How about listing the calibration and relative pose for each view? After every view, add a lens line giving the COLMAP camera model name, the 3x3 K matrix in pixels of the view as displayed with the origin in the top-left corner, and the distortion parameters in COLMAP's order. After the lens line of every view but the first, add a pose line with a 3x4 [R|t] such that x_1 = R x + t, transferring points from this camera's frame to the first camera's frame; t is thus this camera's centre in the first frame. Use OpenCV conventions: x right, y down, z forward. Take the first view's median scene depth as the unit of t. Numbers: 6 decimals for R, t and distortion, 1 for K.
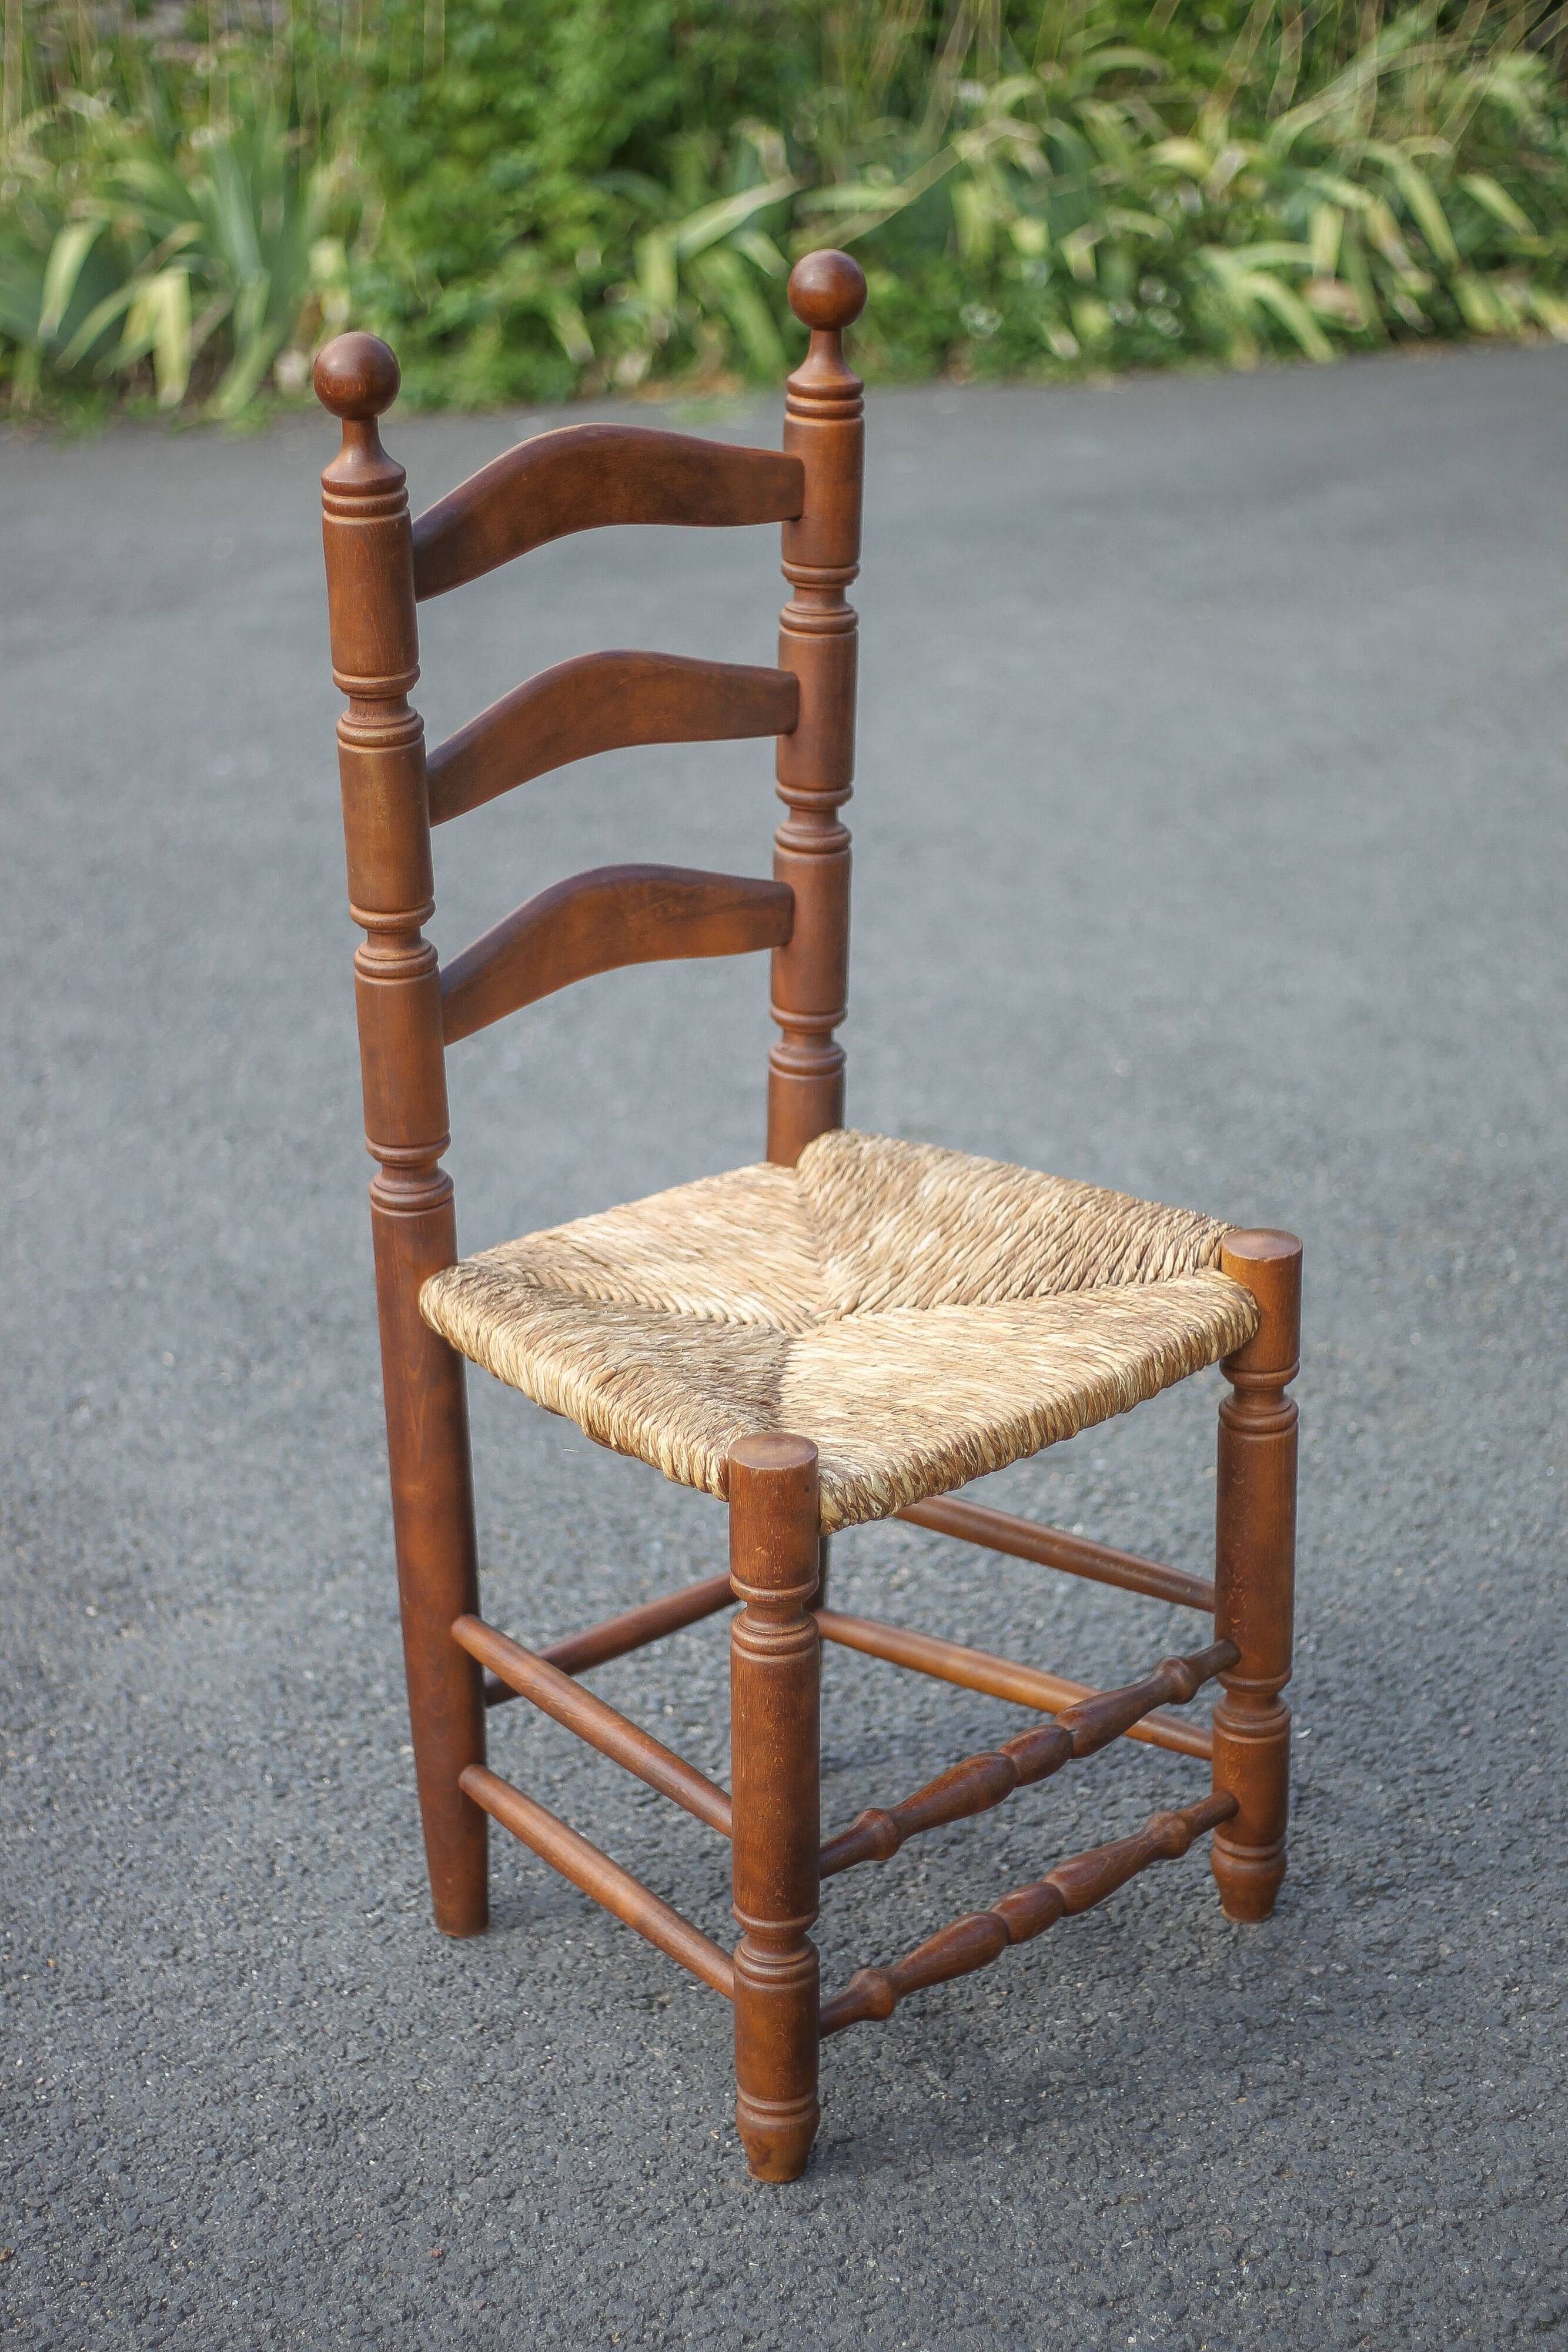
lens RADIAL K [[4493.4, 0, 772.6], [0, 4493.4, 1191.4], [0, 0, 1]] dist [-0.103074, 0.000000]
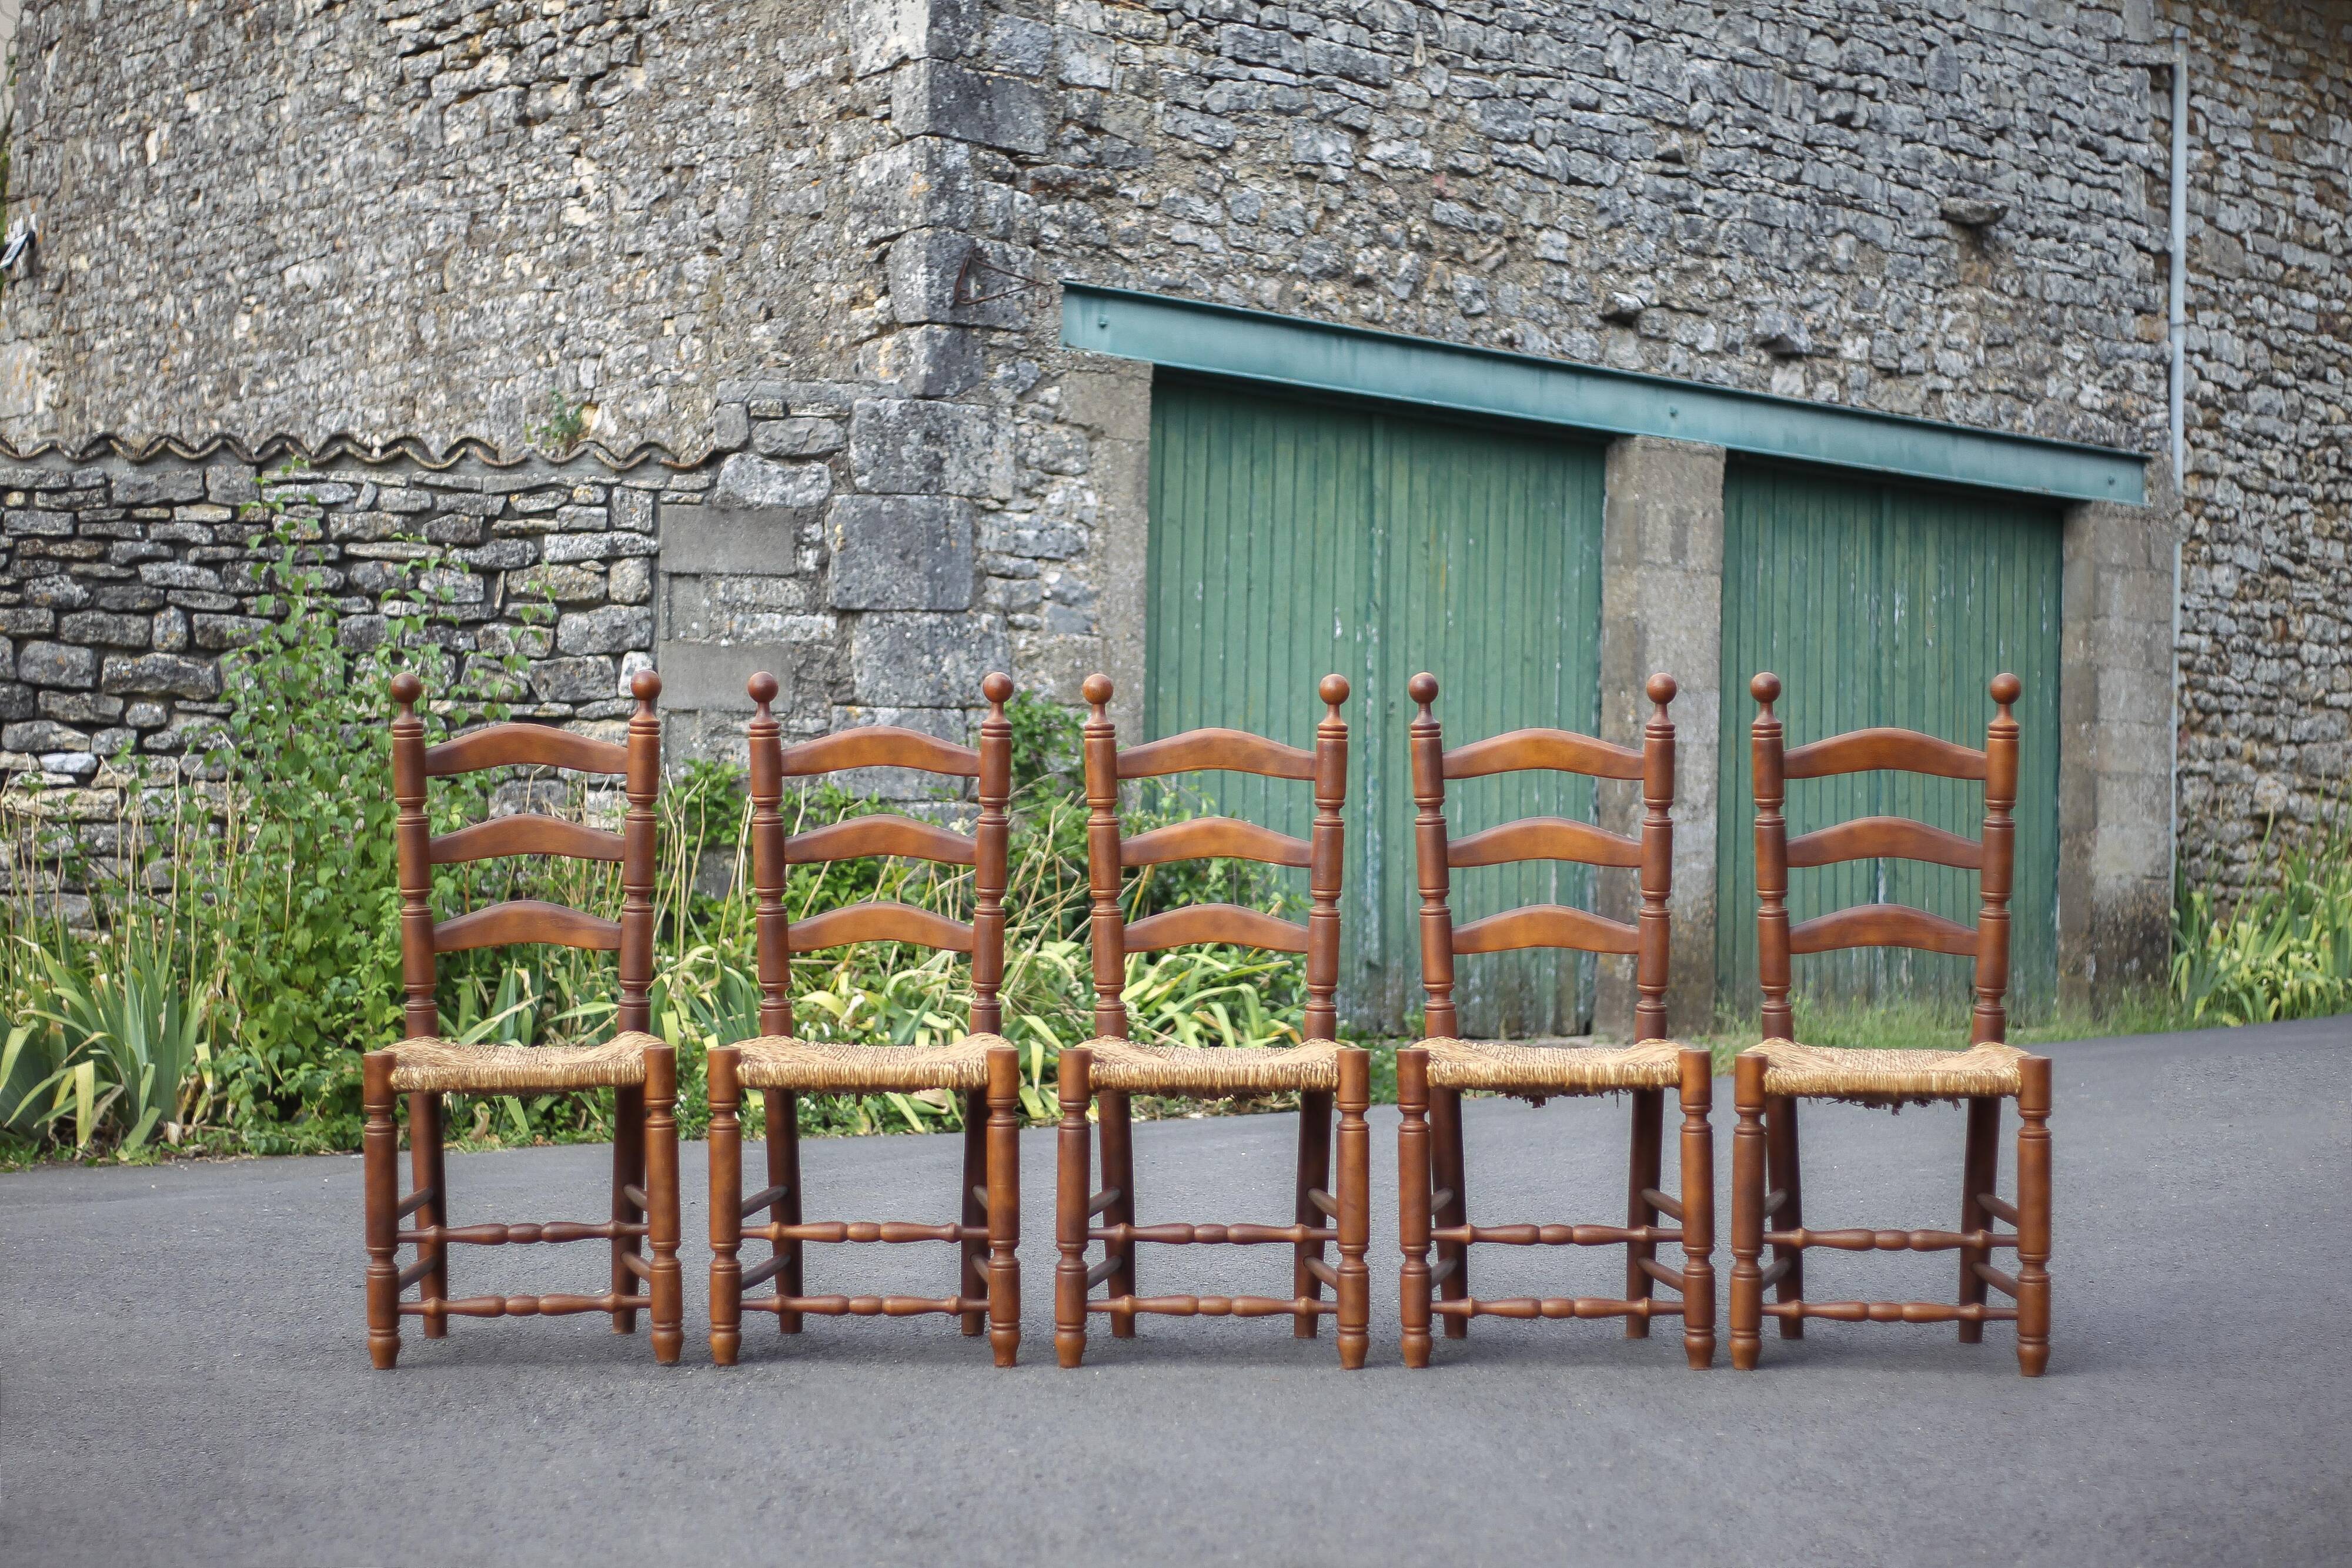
lens RADIAL K [[4493.4, 0, 1182.3], [0, 4493.4, 774.8], [0, 0, 1]] dist [-0.103074, 0.000000]
pose [[0.986828, 0.017156, 0.160863, -0.024296], [0.041036, 0.935293, -0.351486, 0.207334], [-0.156485, 0.353458, 0.922269, -0.350006]]
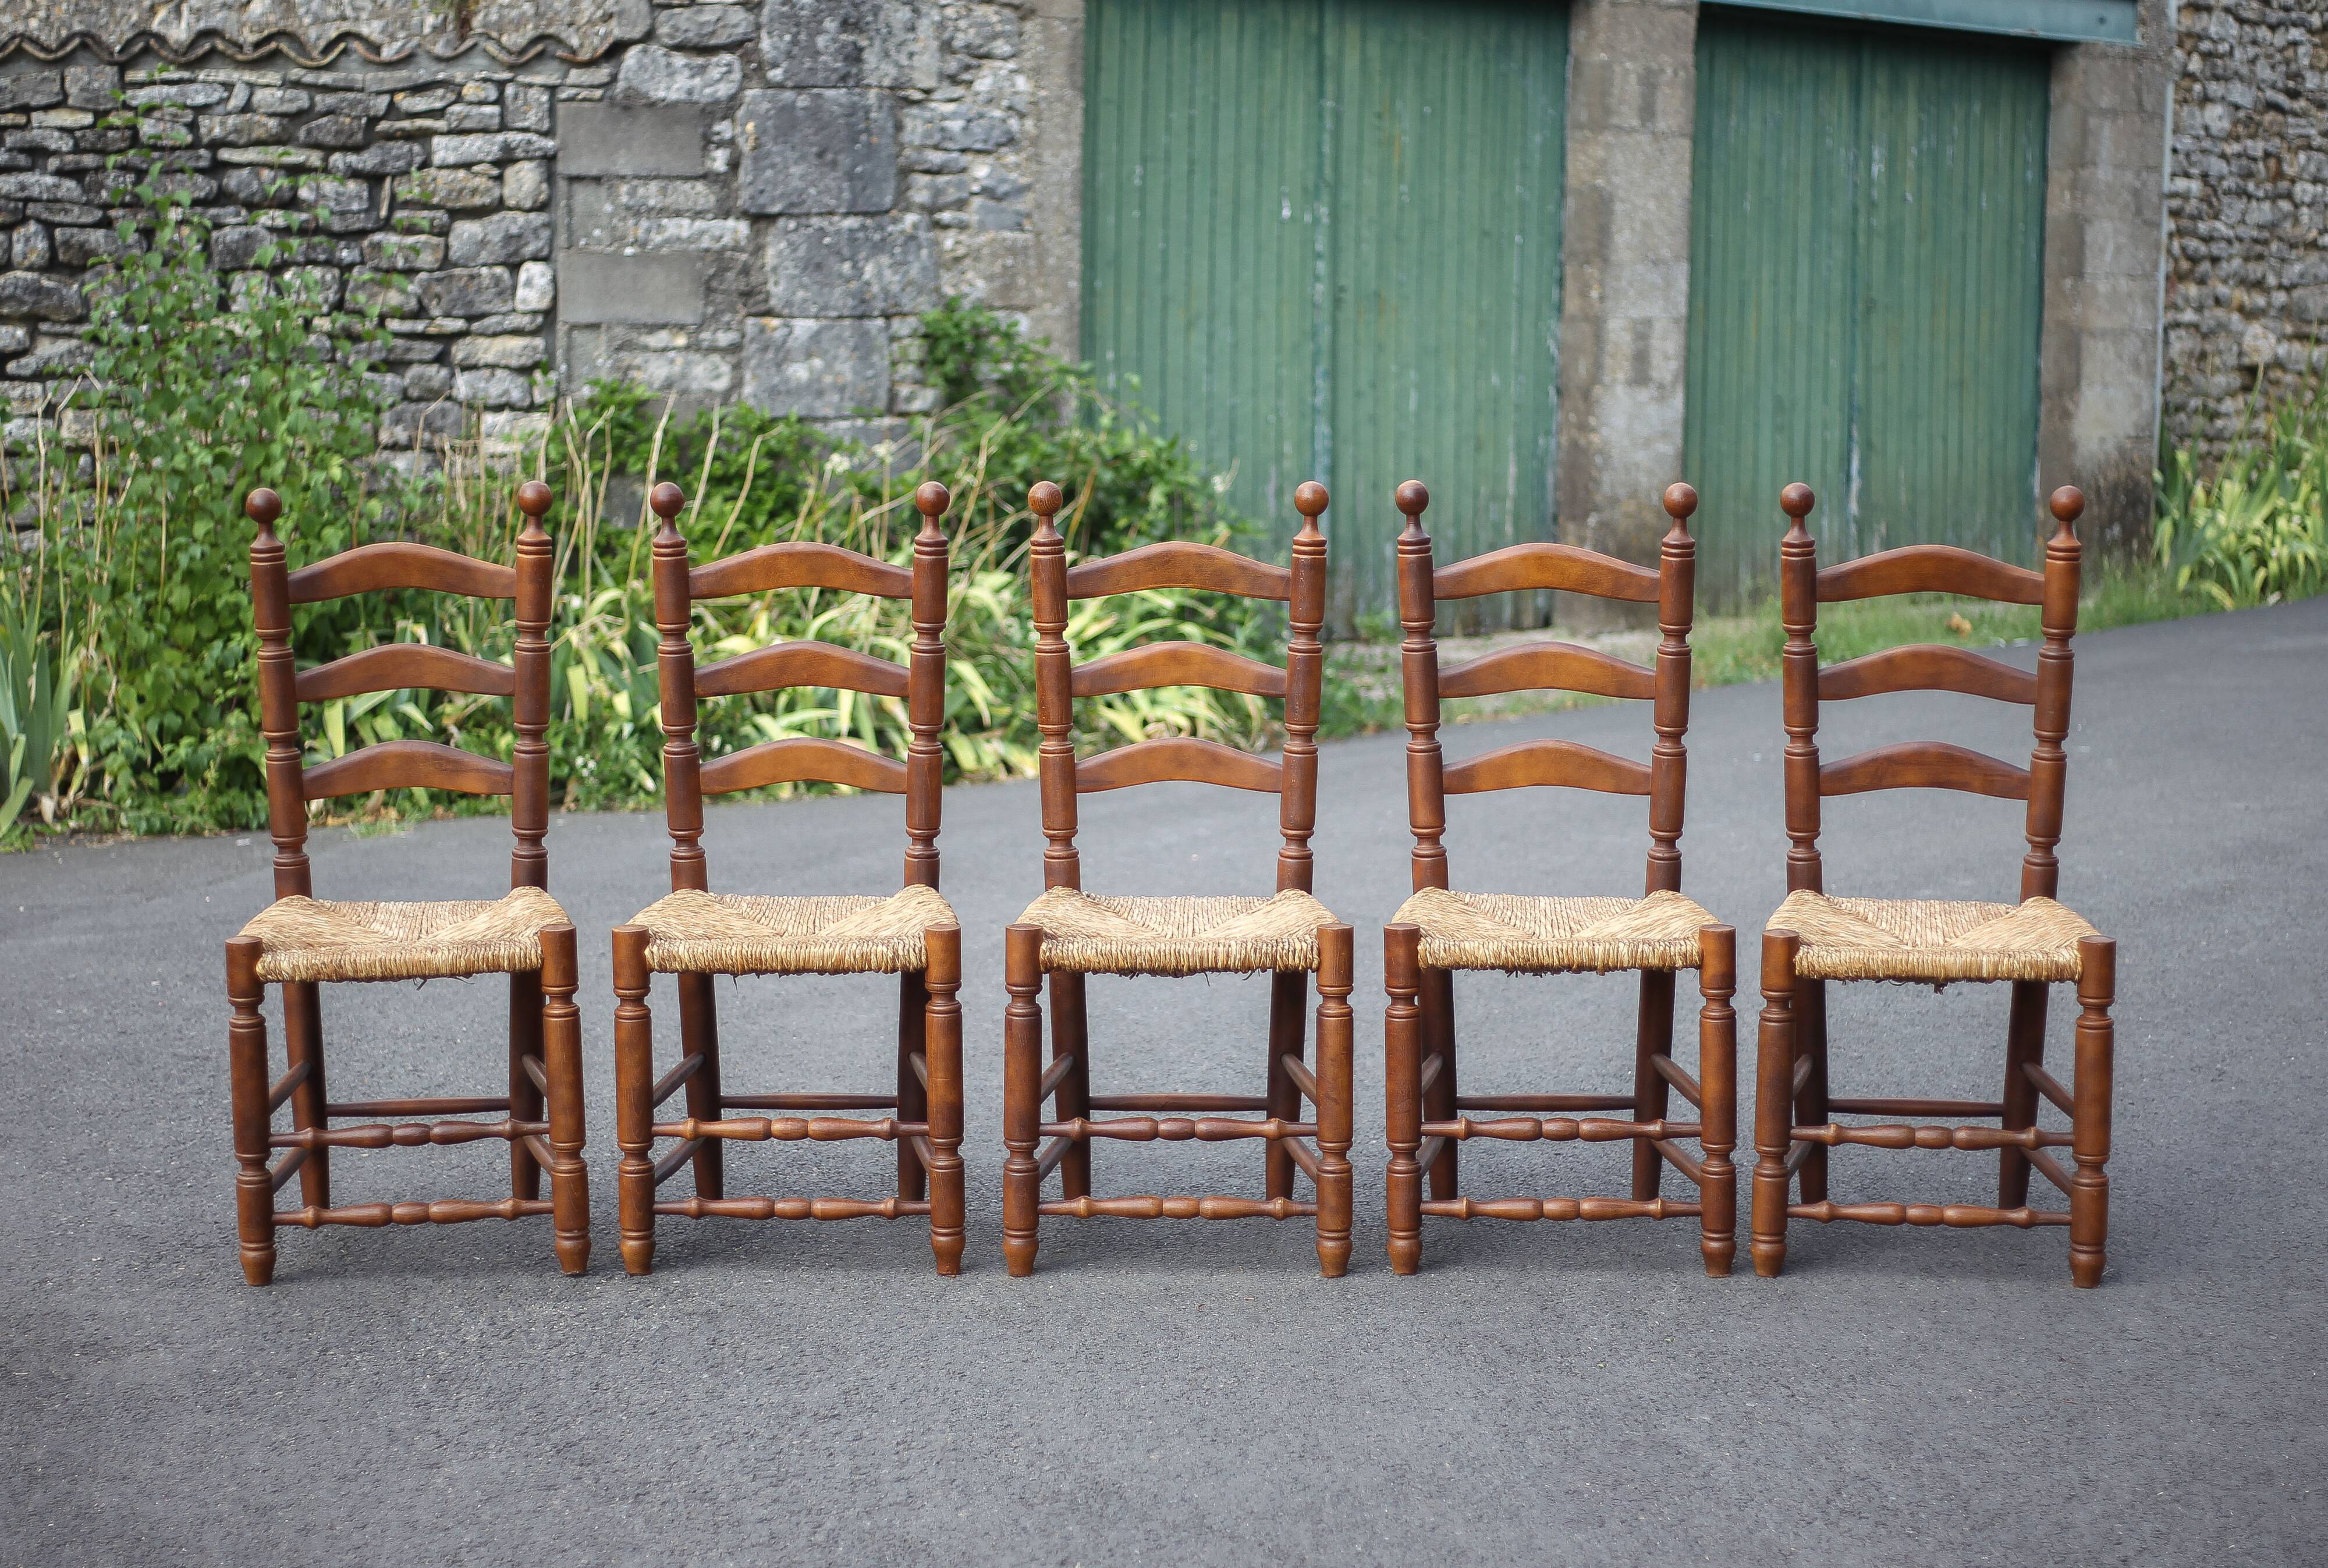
lens RADIAL K [[4526.8, 0, 1157.5], [0, 4526.8, 785.4], [0, 0, 1]] dist [-0.103736, 0.000000]
pose [[0.984853, -0.008972, 0.173160, -0.017163], [0.047903, 0.973872, -0.221986, 0.111292], [-0.166644, 0.226918, 0.959551, -0.291890]]
